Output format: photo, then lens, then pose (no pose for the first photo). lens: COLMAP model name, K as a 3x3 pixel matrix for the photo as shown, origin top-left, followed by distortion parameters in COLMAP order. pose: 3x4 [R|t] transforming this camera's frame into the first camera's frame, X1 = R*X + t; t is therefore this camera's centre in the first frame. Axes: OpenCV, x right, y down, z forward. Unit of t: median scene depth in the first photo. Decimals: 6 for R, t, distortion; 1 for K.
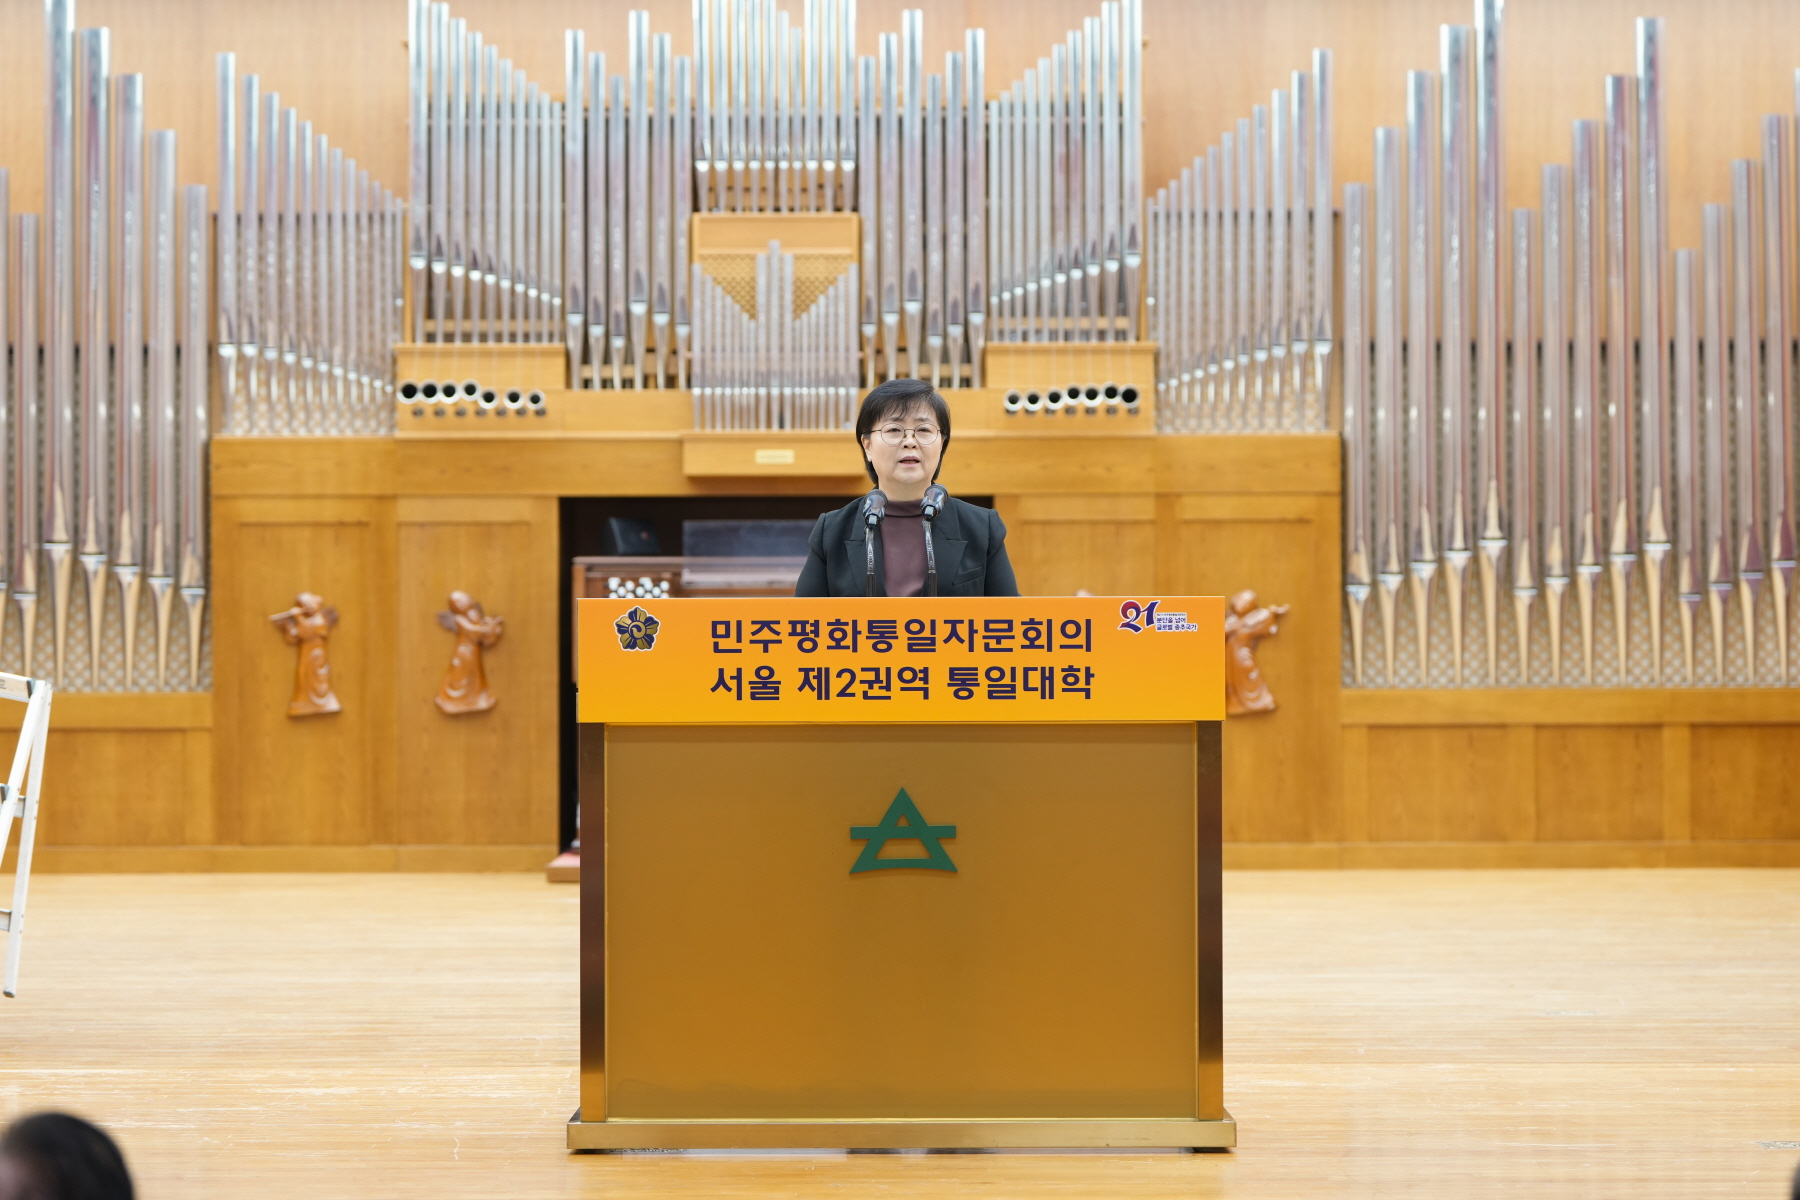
lens RADIAL K [[5002.5, 0, 852.3], [0, 5002.5, 570.1], [0, 0, 1]] dist [0.042353, 0.000000]
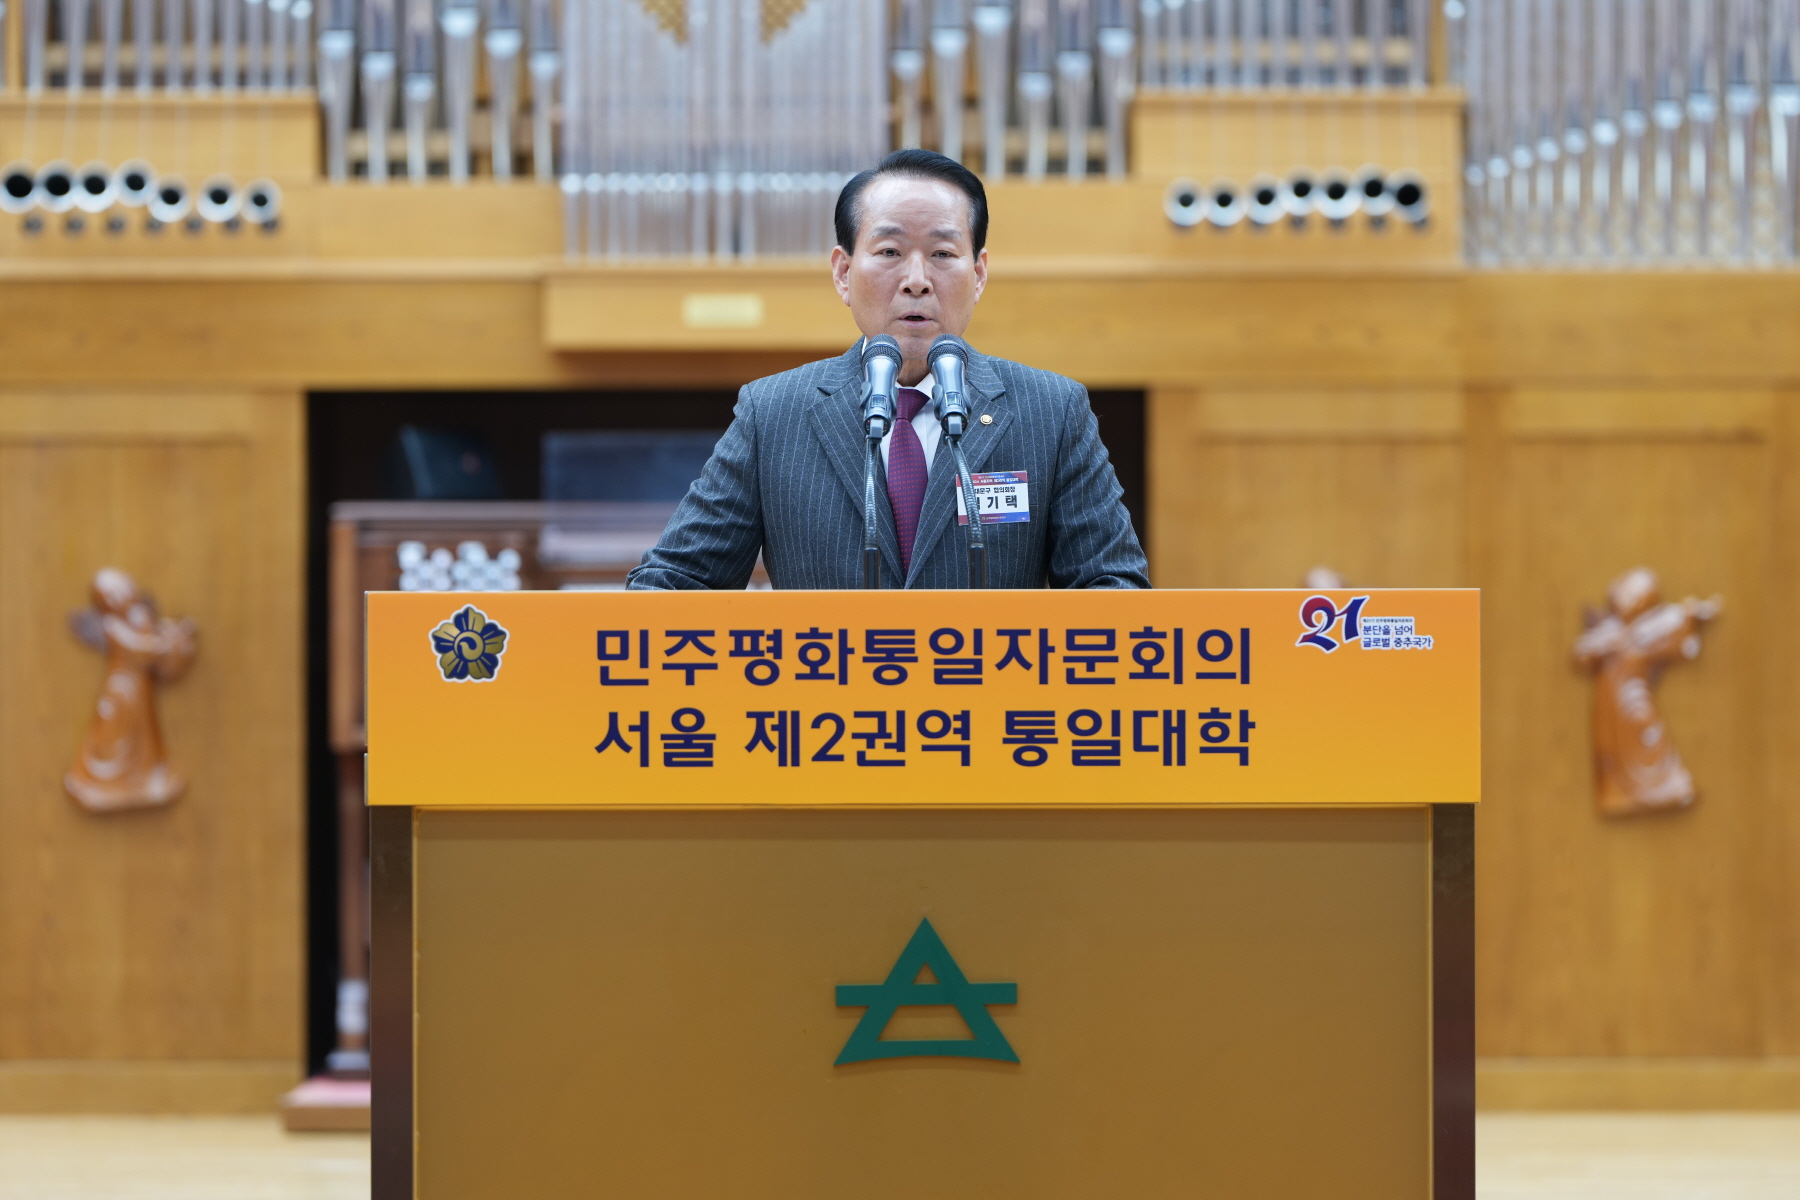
lens RADIAL K [[11048.7, 0, 900.5], [0, 11048.7, 600.2], [0, 0, 1]] dist [-0.278749, 0.000000]
pose [[0.999999, 0.000926, -0.001376, 0.008891], [-0.000914, 0.999961, 0.008805, -0.004694], [0.001385, -0.008803, 0.999960, -0.282777]]
